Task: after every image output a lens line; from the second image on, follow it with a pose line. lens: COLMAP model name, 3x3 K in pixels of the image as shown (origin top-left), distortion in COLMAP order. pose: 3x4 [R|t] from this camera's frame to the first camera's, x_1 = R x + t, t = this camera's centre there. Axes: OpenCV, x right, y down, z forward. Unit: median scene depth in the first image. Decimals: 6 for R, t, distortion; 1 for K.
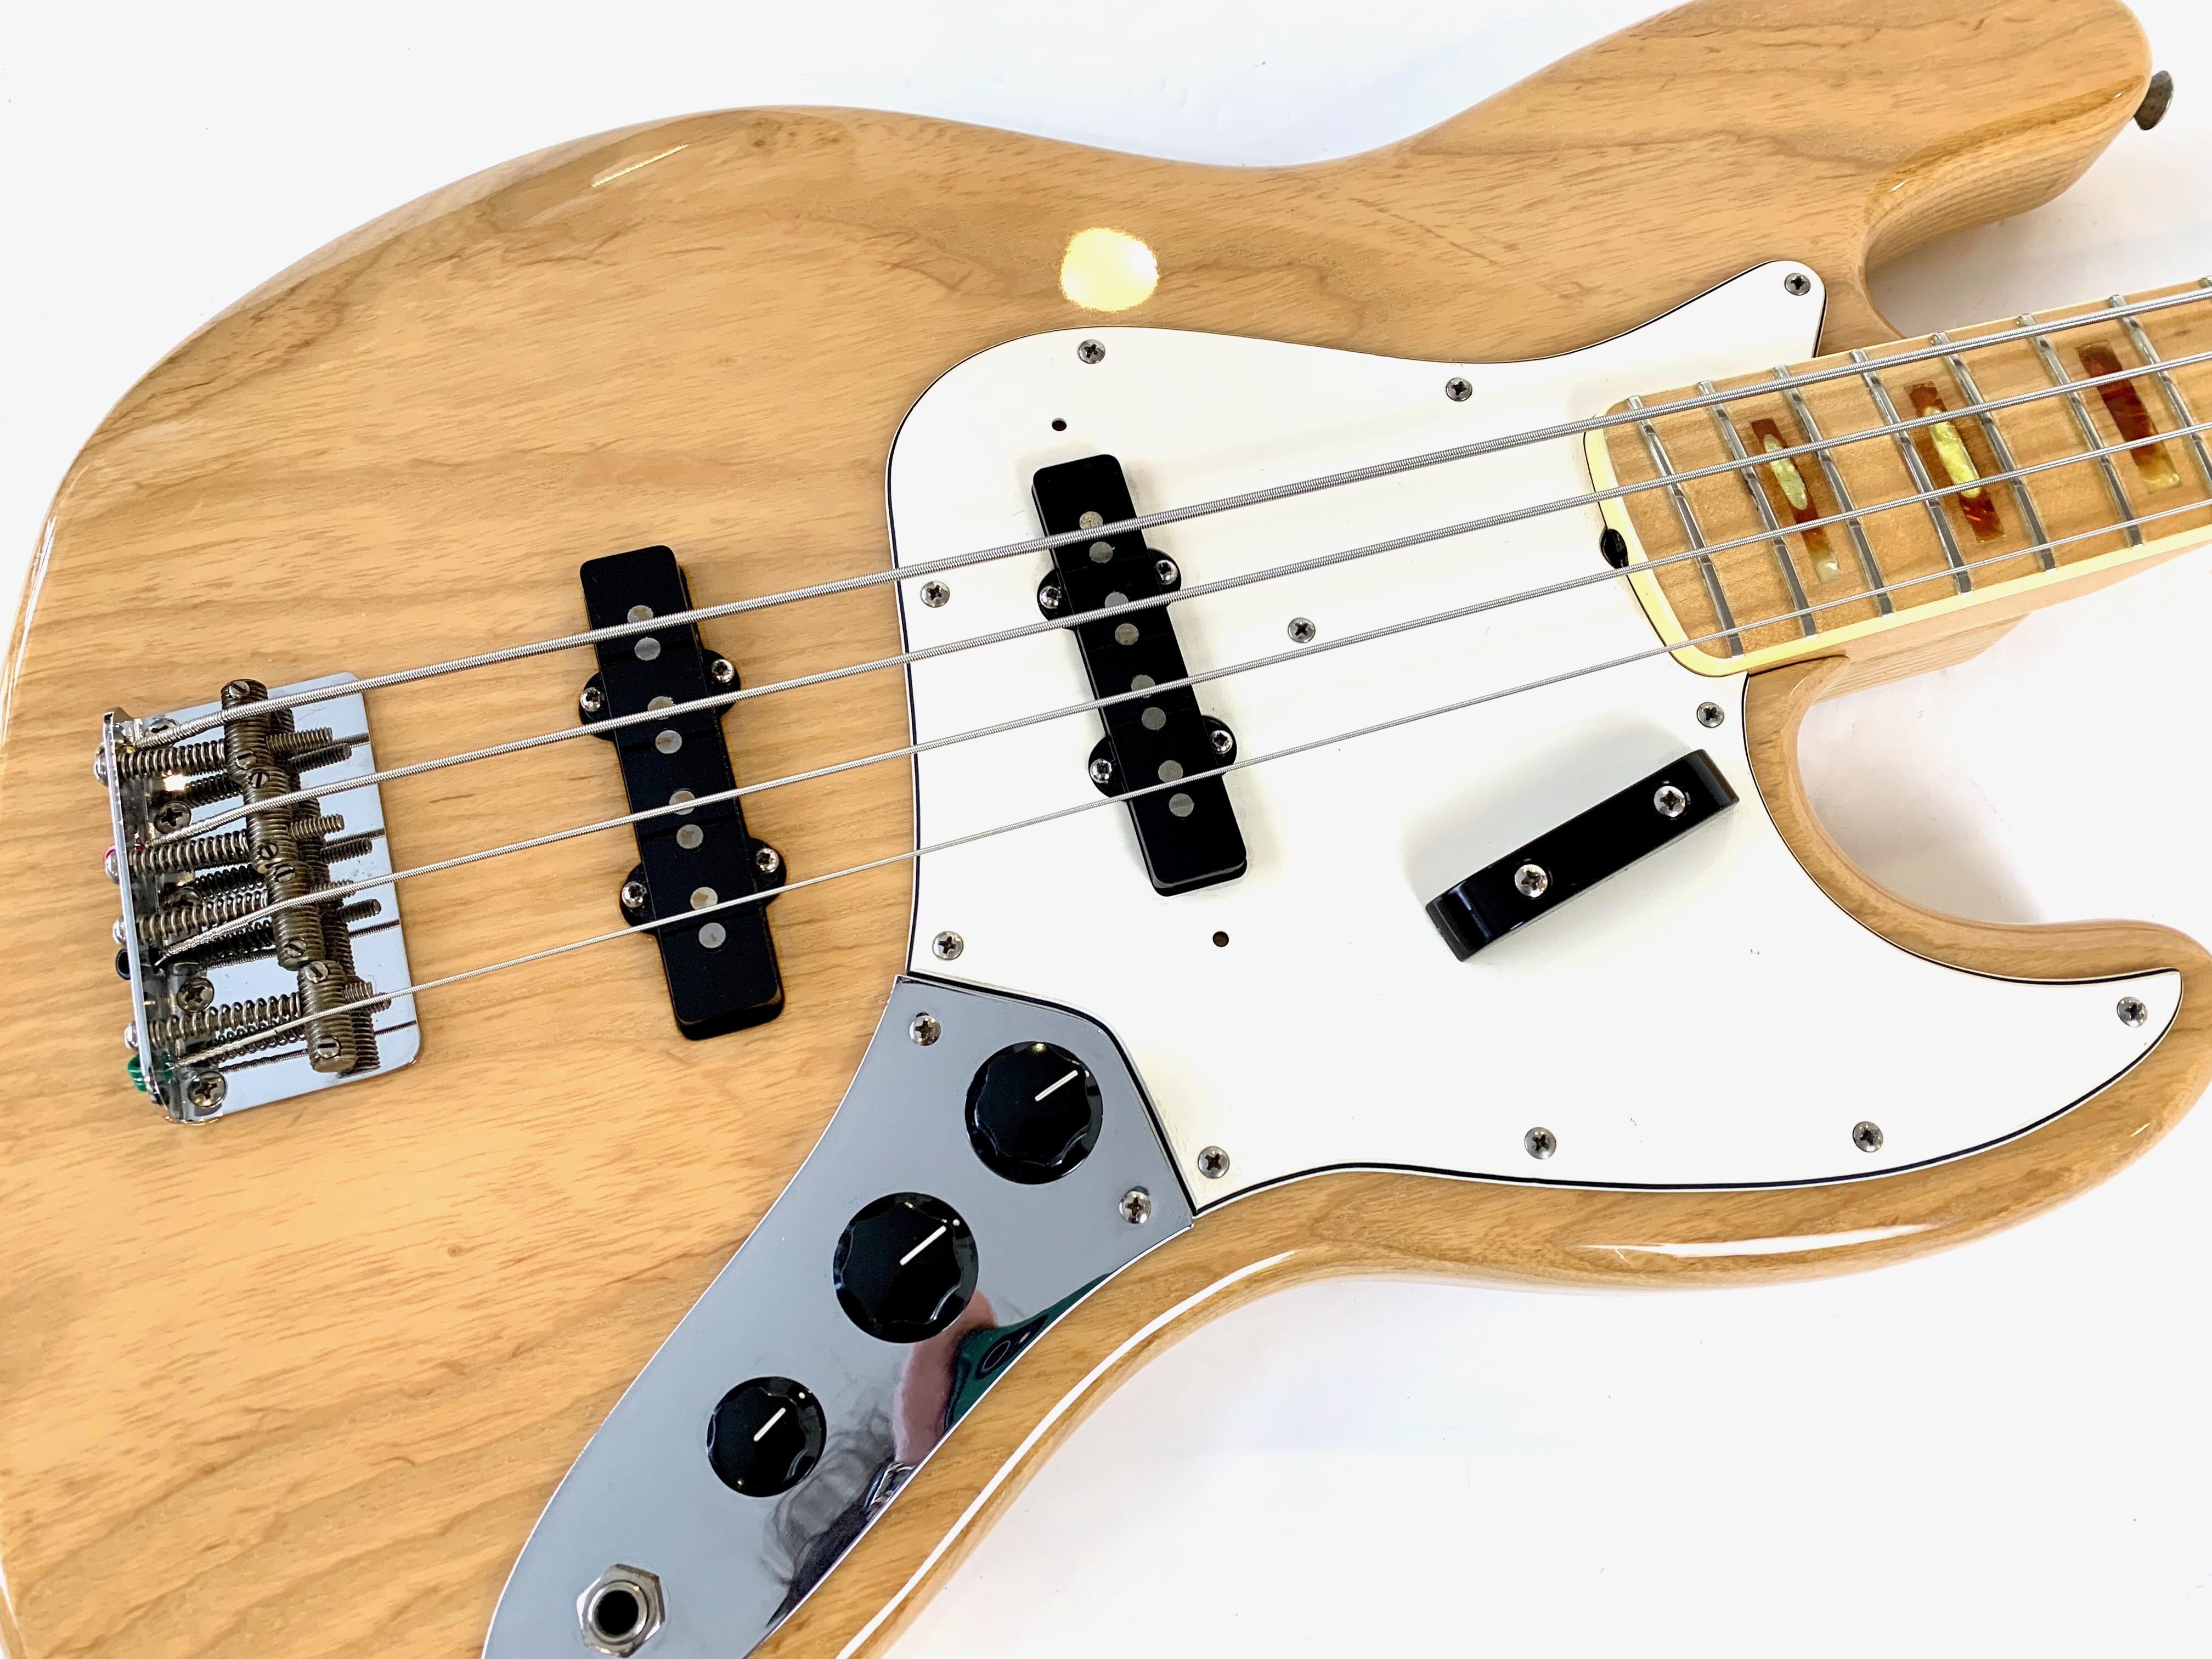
lens RADIAL K [[1707.5, 0, 1106.0], [0, 1707.5, 829.5], [0, 0, 1]] dist [-0.000805, -0.002319]
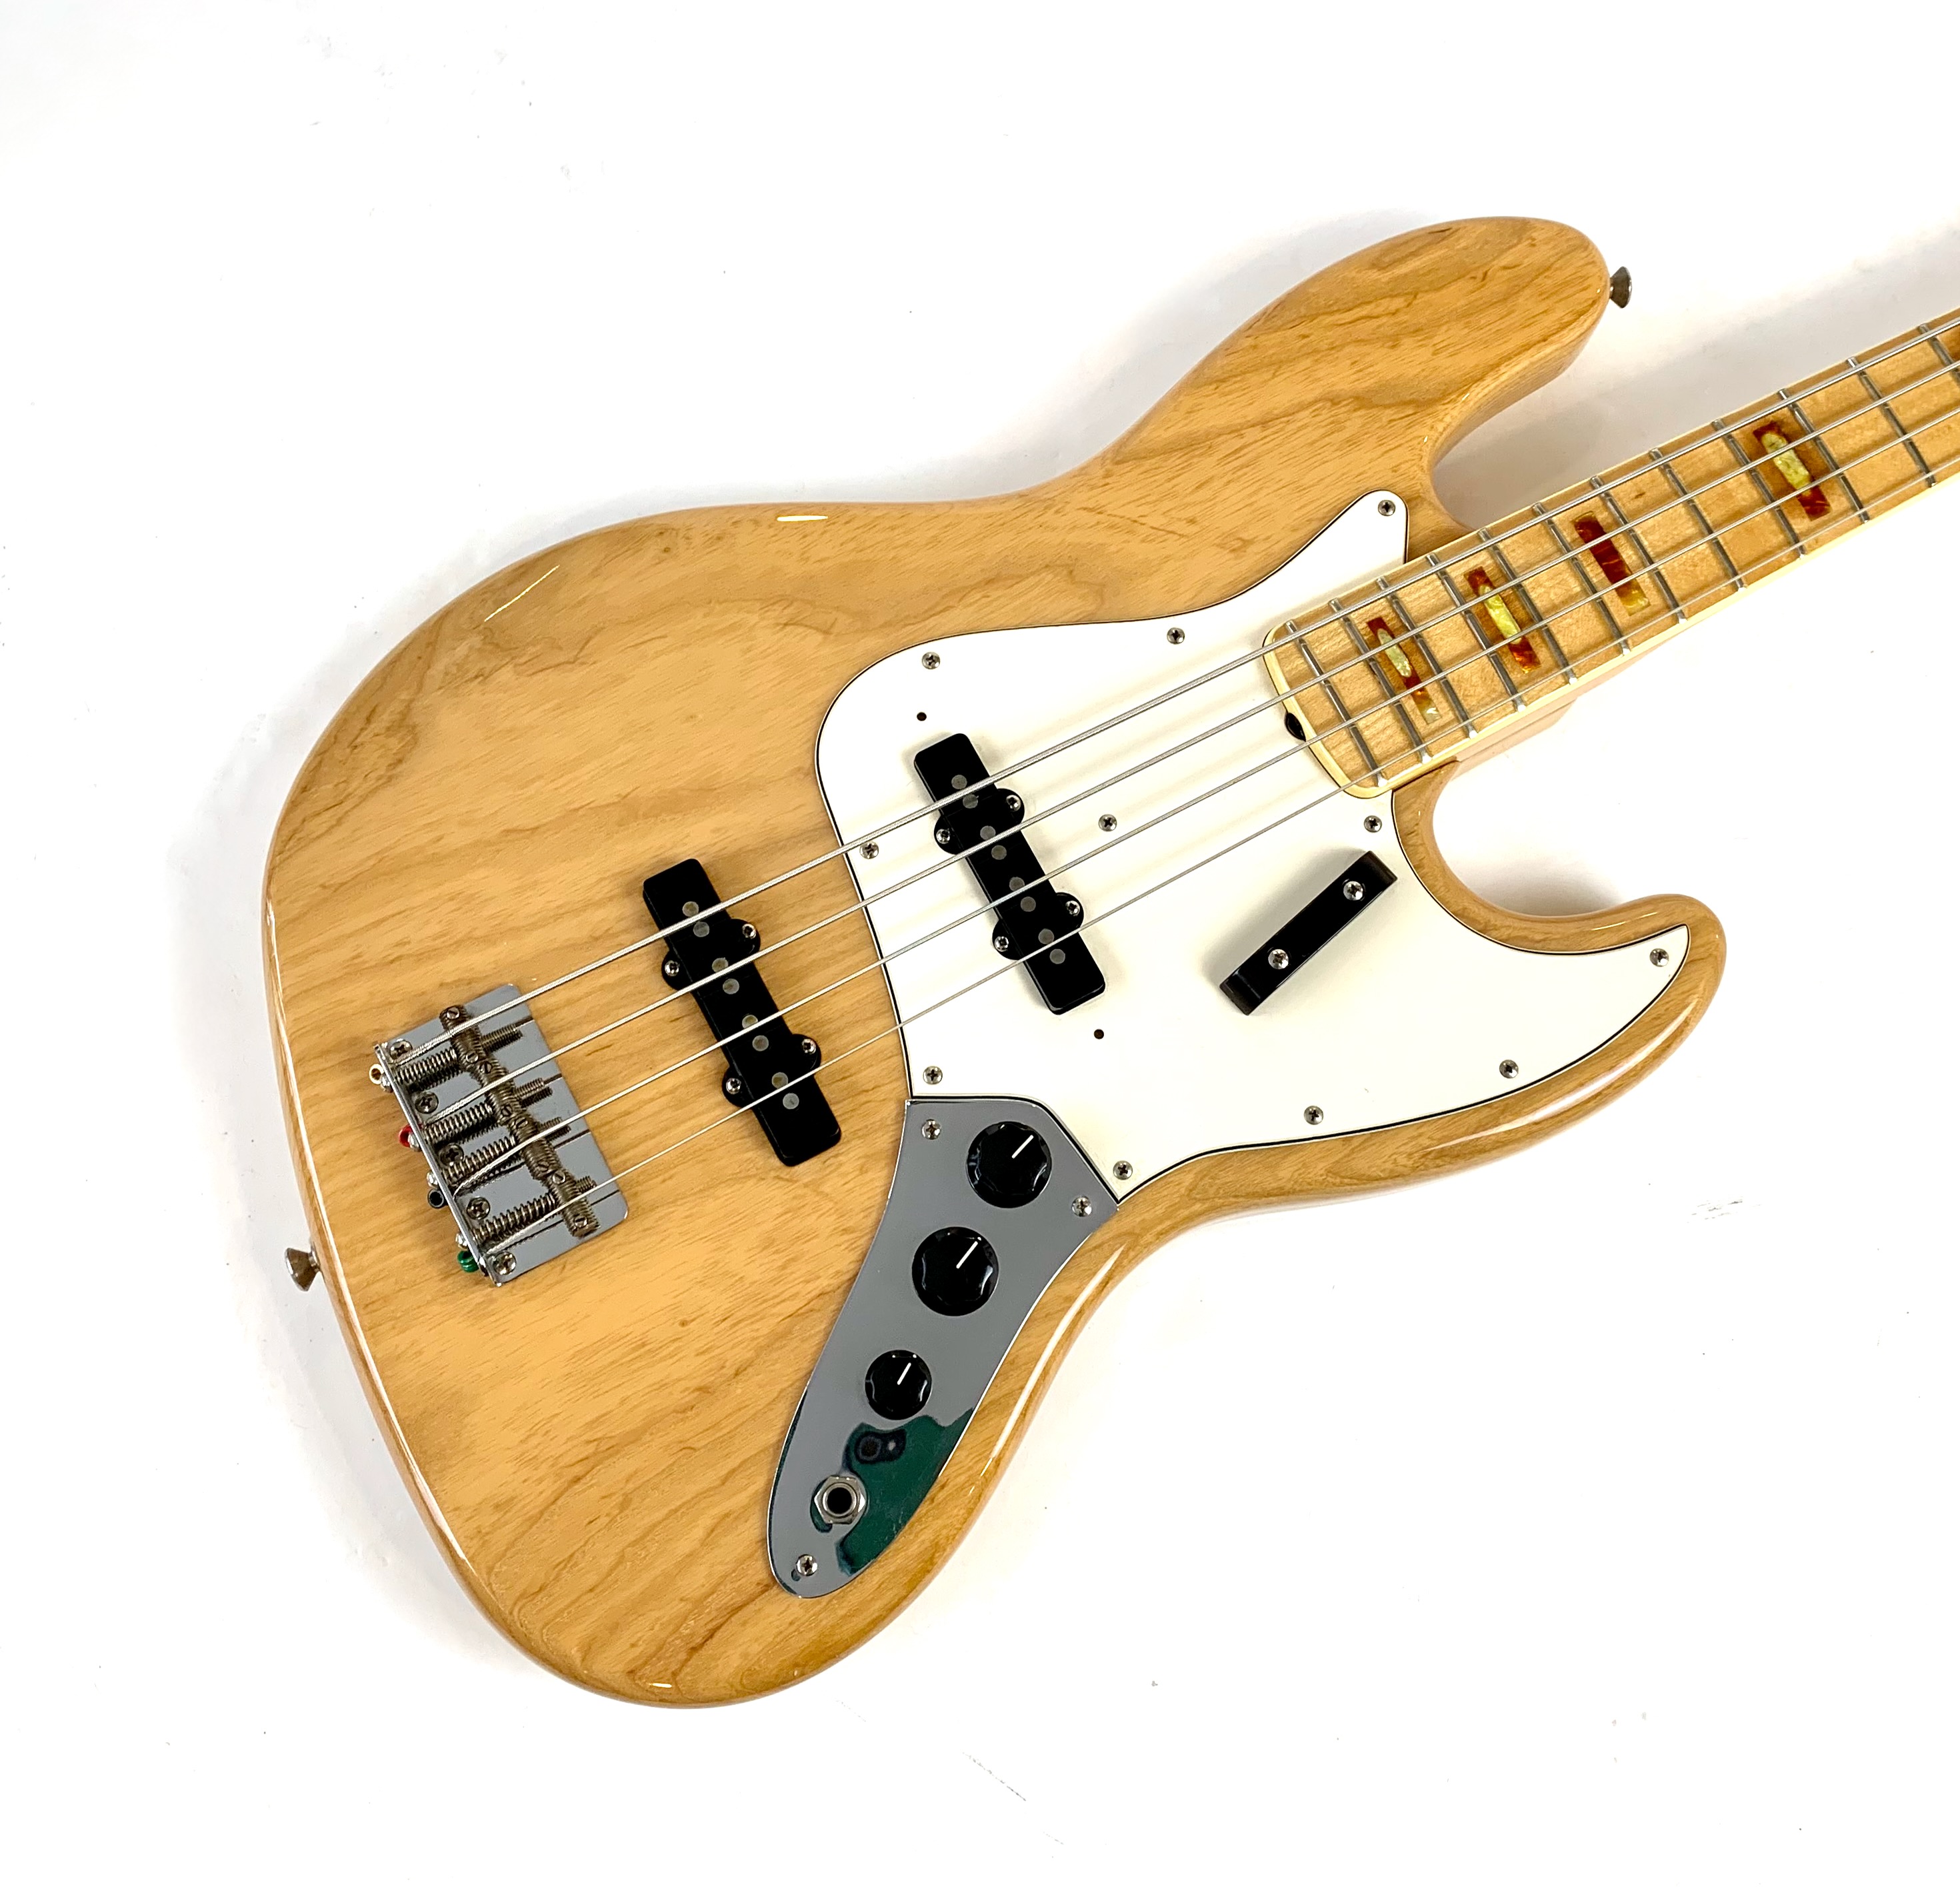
lens RADIAL K [[2102.5, 0, 1049.4], [0, 2102.5, 942.0], [0, 0, 1]] dist [0.229990, -0.849415]
pose [[0.975579, -0.208995, 0.067571, -0.087712], [0.202946, 0.975350, 0.086637, -0.188527], [-0.084012, -0.070808, 0.993946, -0.901943]]
